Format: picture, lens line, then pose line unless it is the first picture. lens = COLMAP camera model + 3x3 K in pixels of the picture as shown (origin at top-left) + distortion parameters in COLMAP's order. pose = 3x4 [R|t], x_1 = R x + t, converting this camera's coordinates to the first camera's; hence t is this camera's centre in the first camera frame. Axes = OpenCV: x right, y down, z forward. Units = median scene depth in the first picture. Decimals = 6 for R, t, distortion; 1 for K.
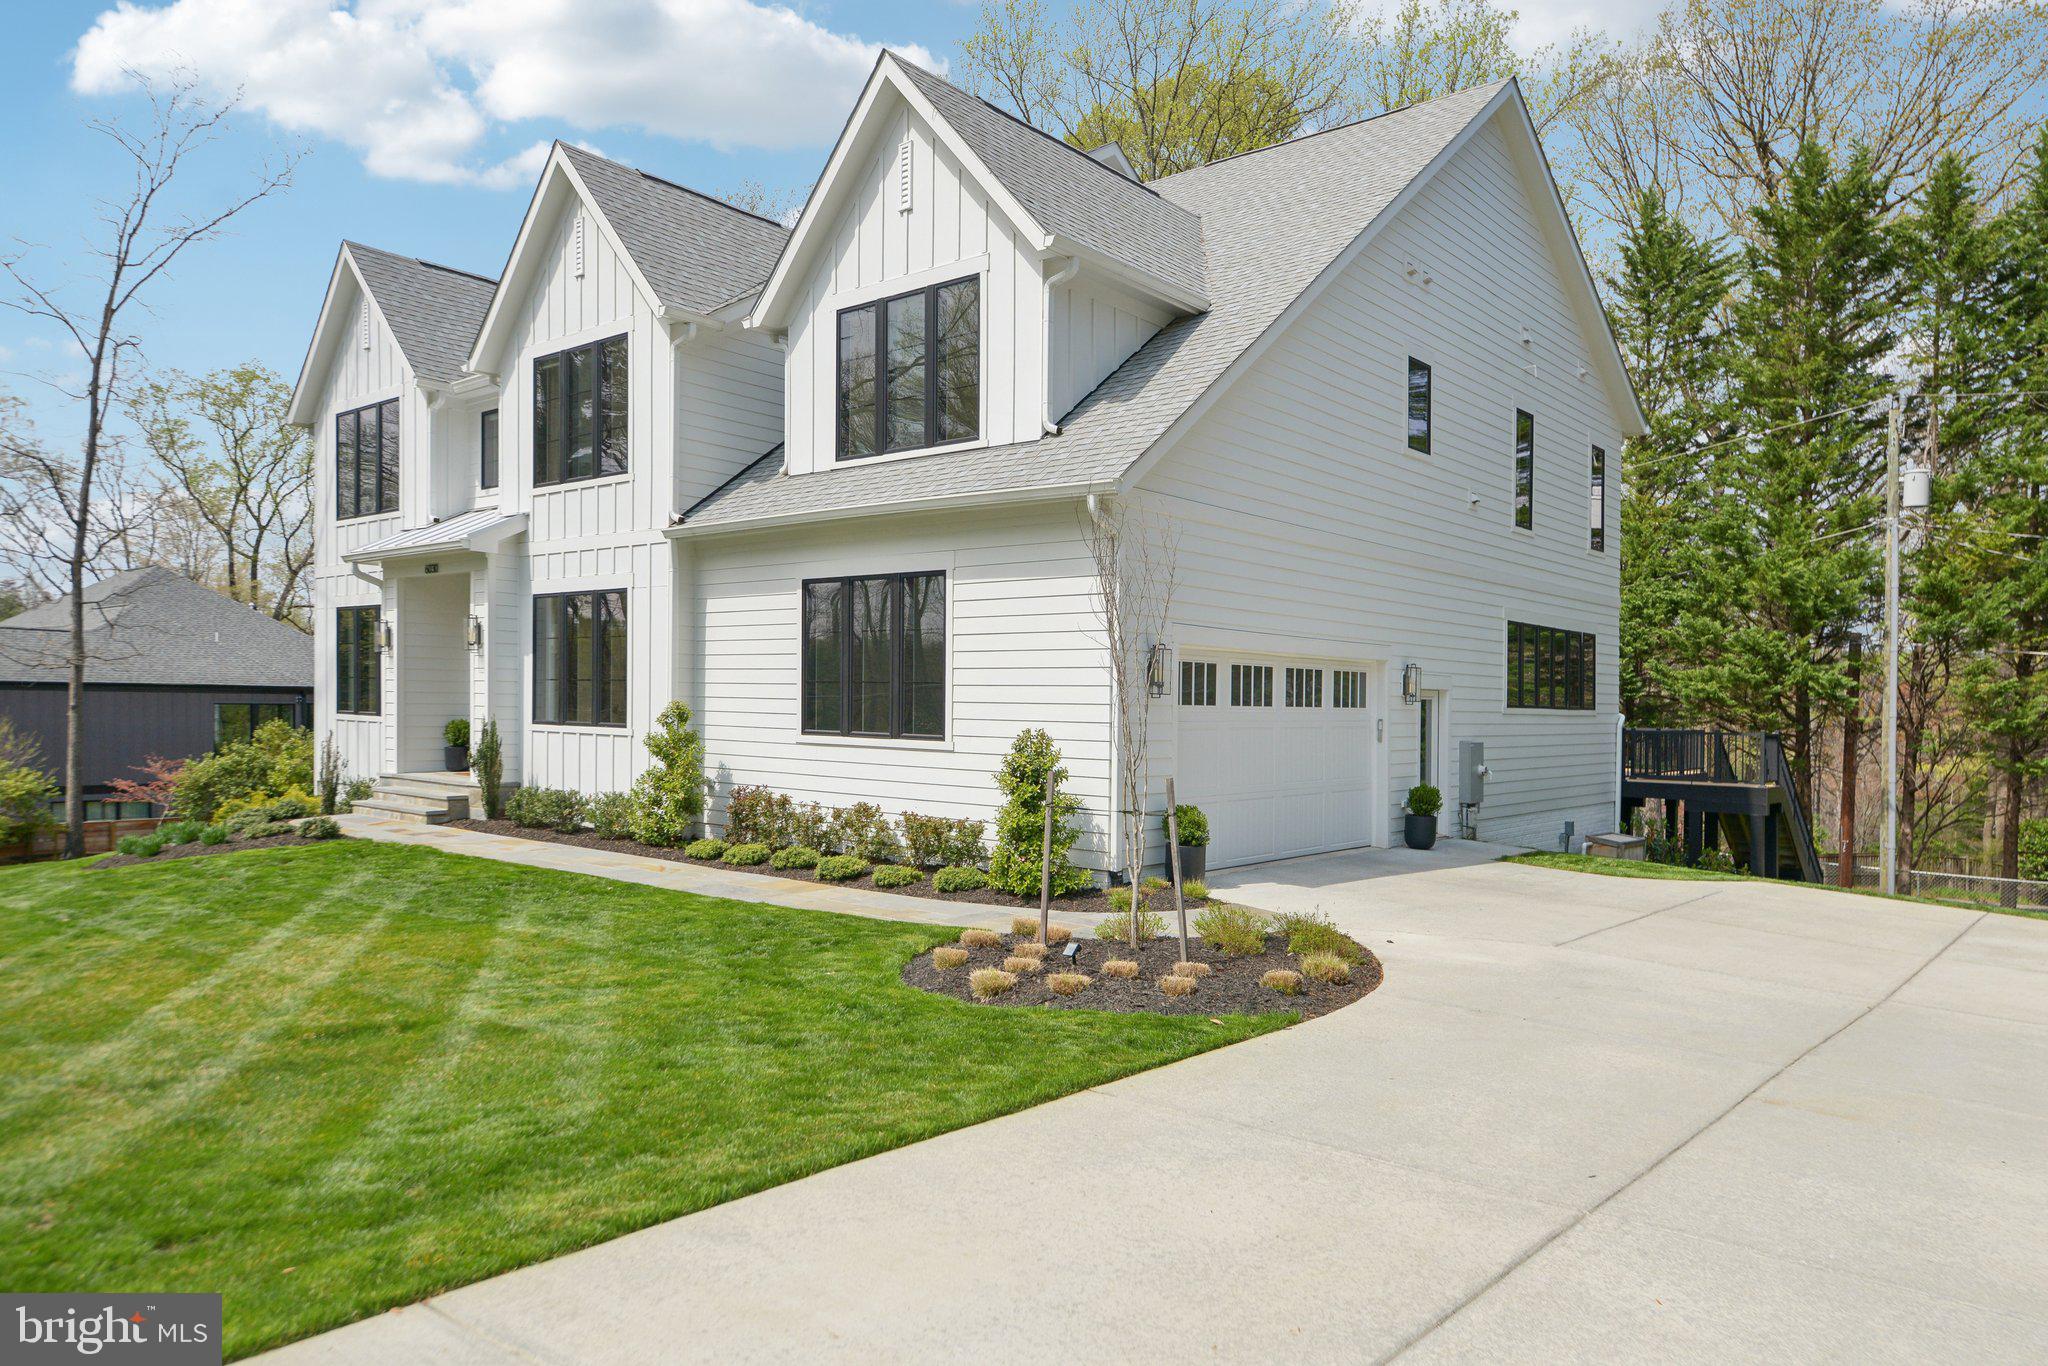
lens RADIAL K [[1353.9, 0, 987.8], [0, 1353.9, 690.5], [0, 0, 1]] dist [0.012562, -0.003269]
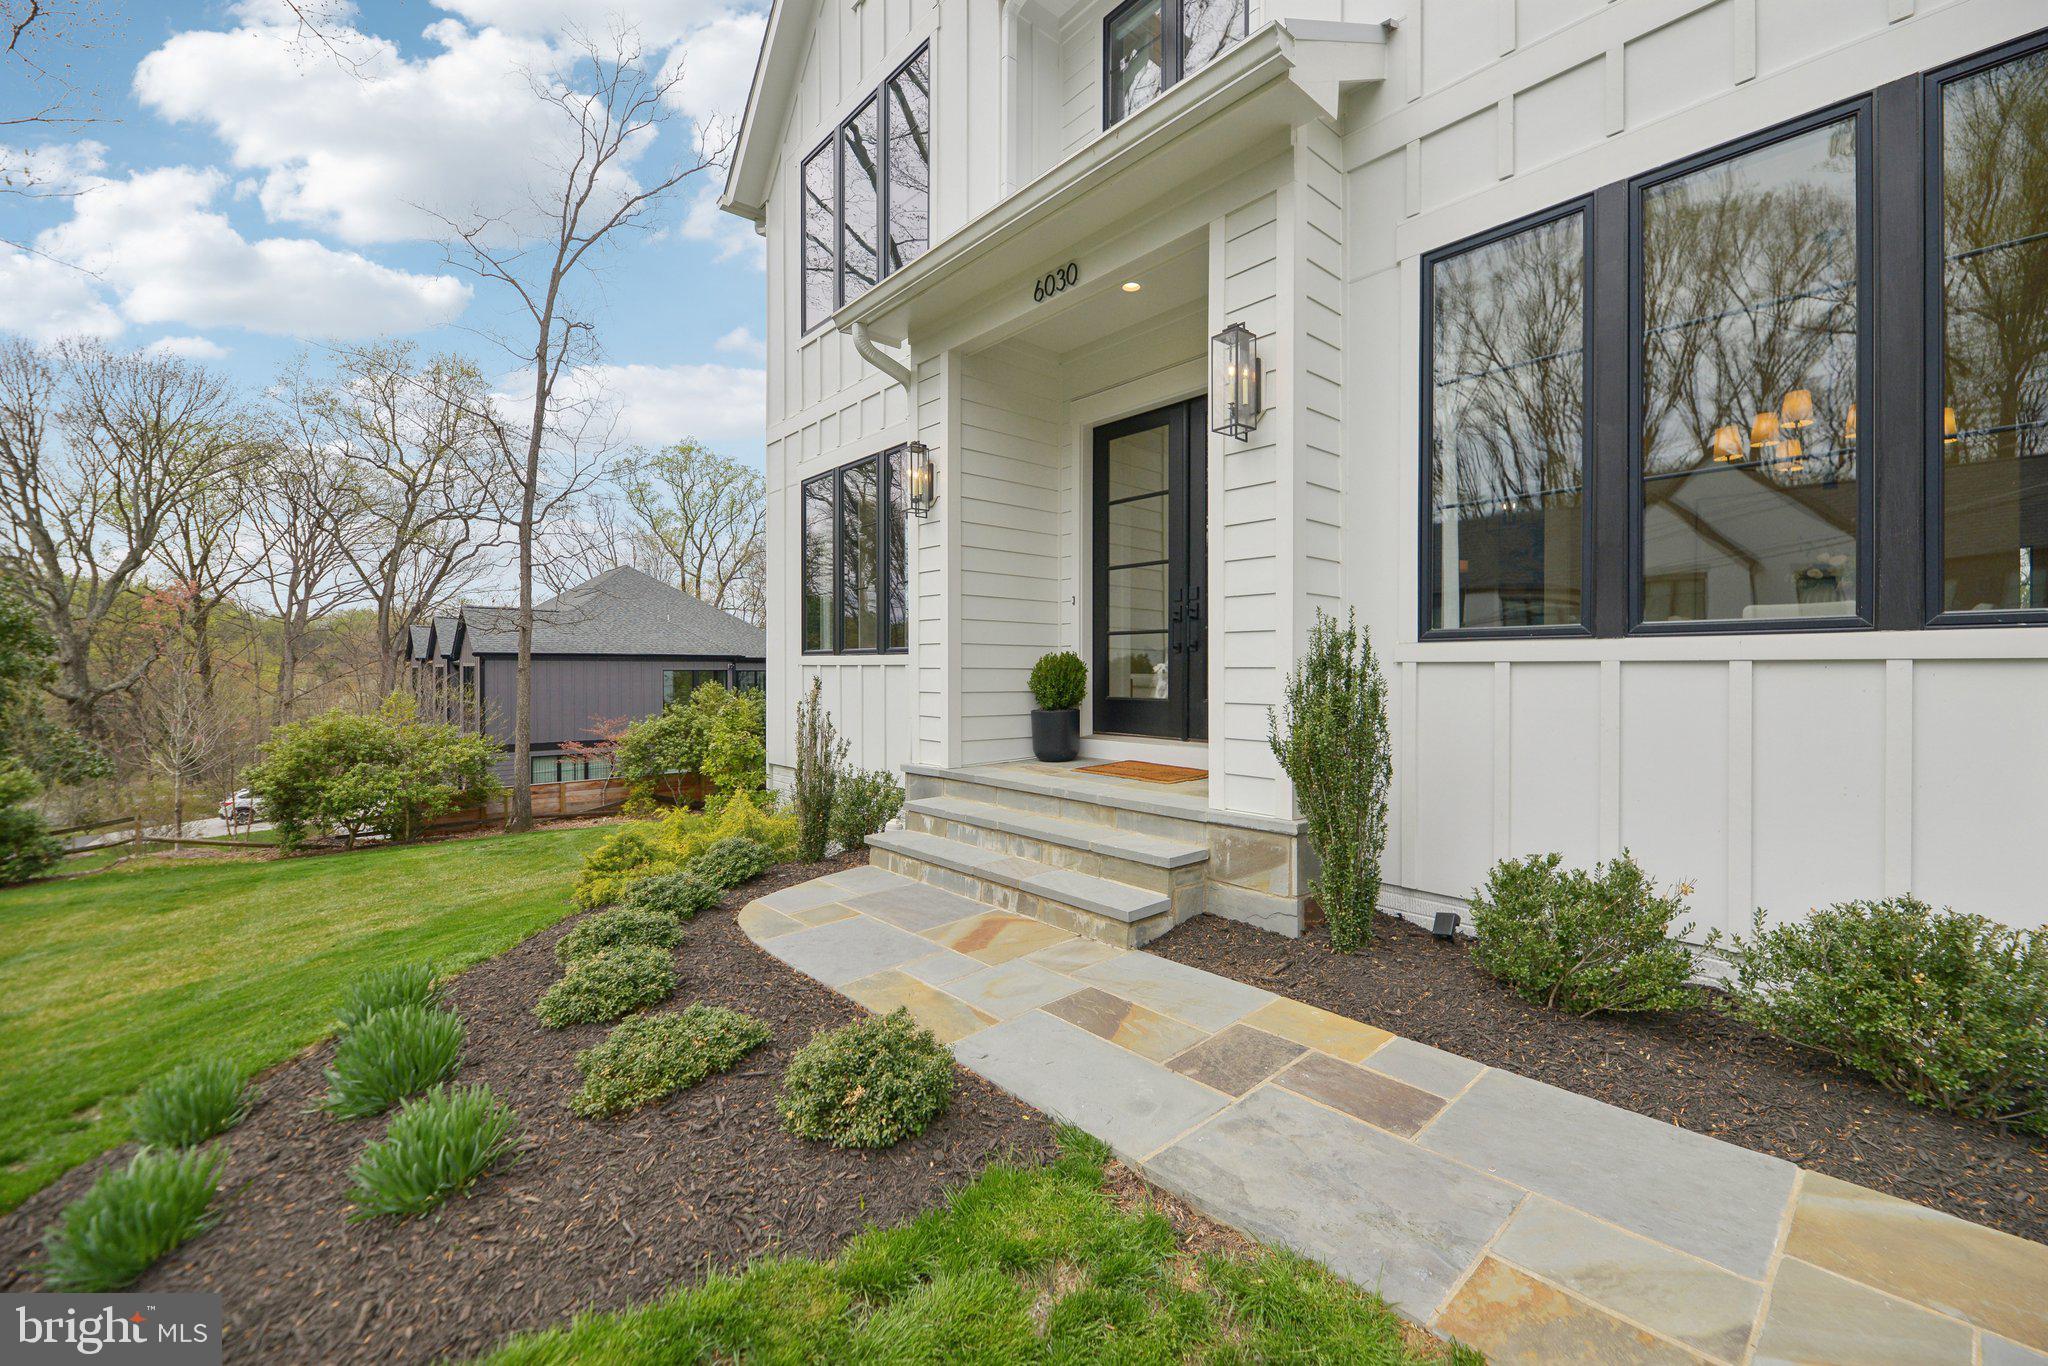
lens RADIAL K [[827.8, 0, 1024.0], [0, 827.8, 683.0], [0, 0, 1]] dist [-0.000656, 0.000216]
pose [[0.991981, -0.016239, -0.125337, -0.400547], [0.018830, 0.999632, 0.019521, 0.028620], [0.124974, -0.021724, 0.991922, 0.774247]]
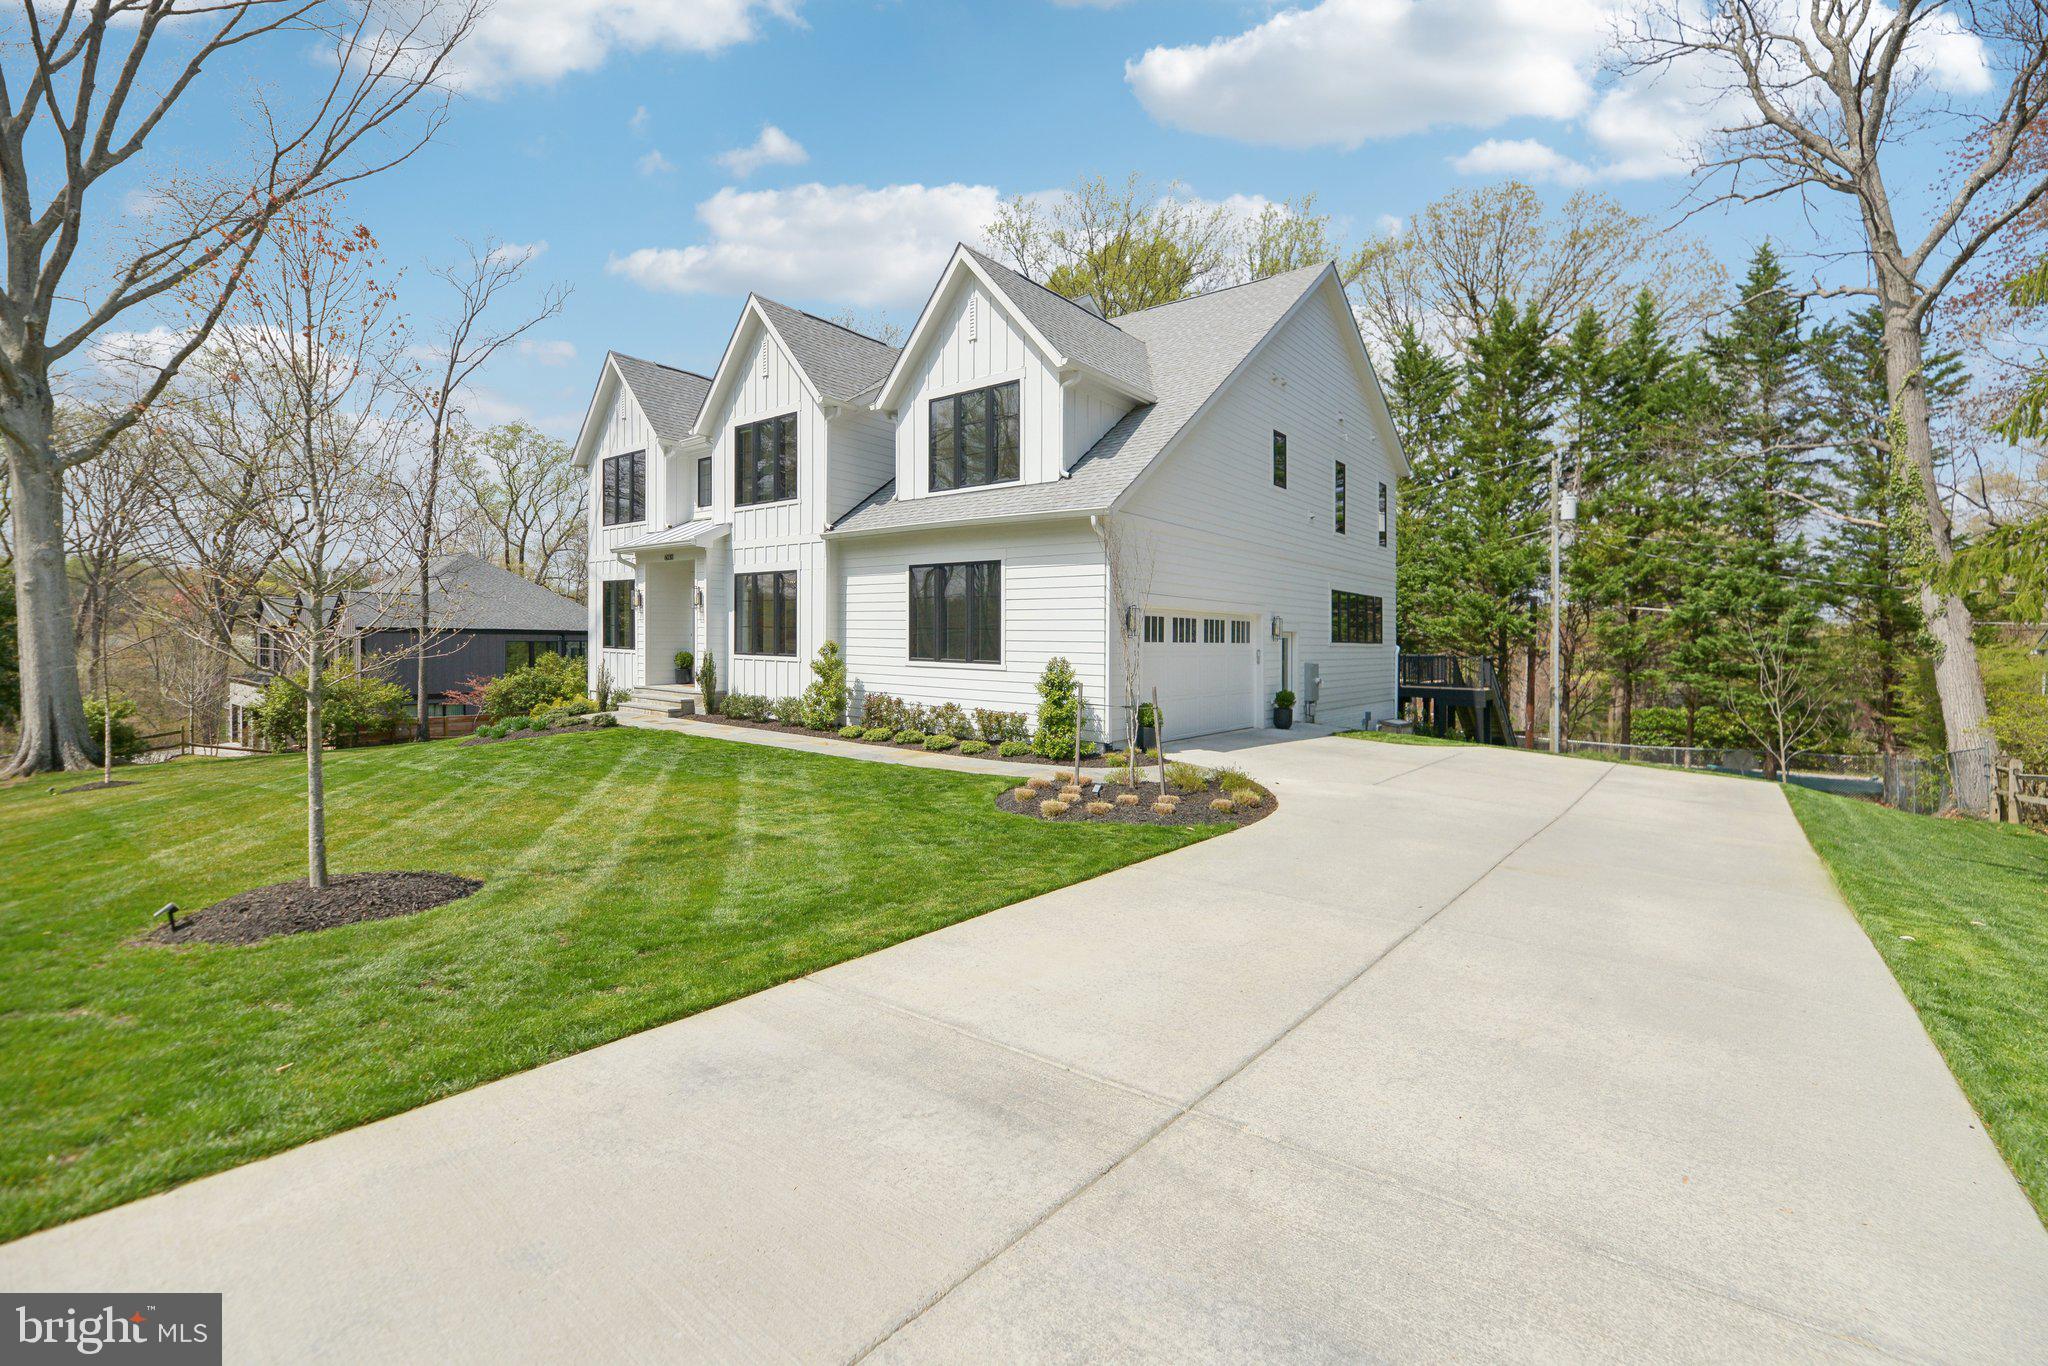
lens RADIAL K [[864.9, 0, 1024.8], [0, 864.9, 622.4], [0, 0, 1]] dist [0.000761, 0.000171]
pose [[0.999161, -0.001679, 0.040926, -0.033887], [0.002081, 0.999950, -0.009799, -0.002456], [-0.040908, 0.009876, 0.999114, -0.034531]]
